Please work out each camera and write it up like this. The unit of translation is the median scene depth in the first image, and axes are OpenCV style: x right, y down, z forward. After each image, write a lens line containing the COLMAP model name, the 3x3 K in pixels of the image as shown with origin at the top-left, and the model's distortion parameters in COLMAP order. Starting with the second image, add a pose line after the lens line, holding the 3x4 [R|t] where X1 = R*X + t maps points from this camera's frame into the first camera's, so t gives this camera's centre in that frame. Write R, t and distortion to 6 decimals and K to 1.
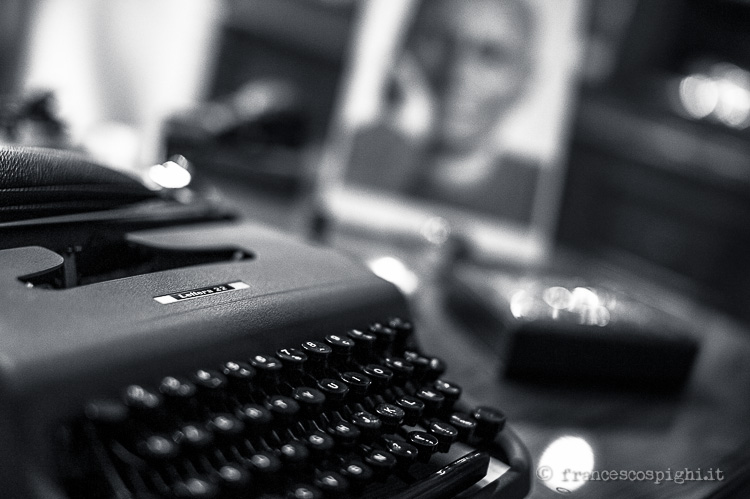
lens RADIAL K [[1054.8, 0, 402.5], [0, 1054.8, 248.8], [0, 0, 1]] dist [-0.006260, -0.731551]
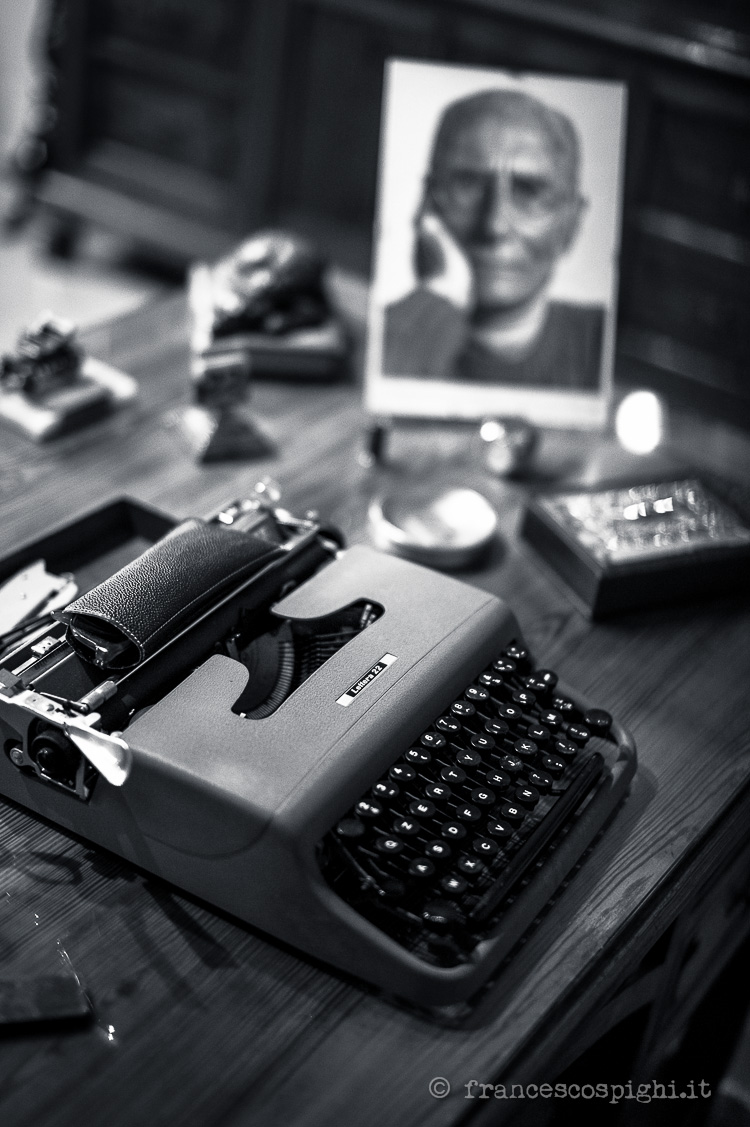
lens RADIAL K [[1585.0, 0, 375.0], [0, 1585.0, 563.5], [0, 0, 1]] dist [-0.006260, -0.731551]
pose [[0.990882, -0.133583, -0.017563, -0.106502], [0.132260, 0.939534, 0.315883, -0.560335], [-0.025696, -0.315326, 0.948635, -0.603847]]
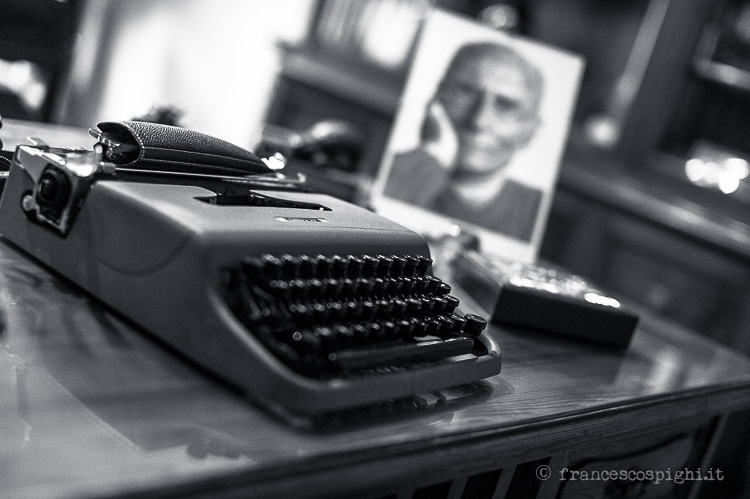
lens RADIAL K [[1054.8, 0, 402.5], [0, 1054.8, 248.8], [0, 0, 1]] dist [-0.006260, -0.731551]
pose [[0.997265, 0.067519, -0.030056, 0.012665], [-0.069477, 0.995144, -0.069724, 0.155199], [0.025202, 0.071622, 0.997113, -0.501722]]
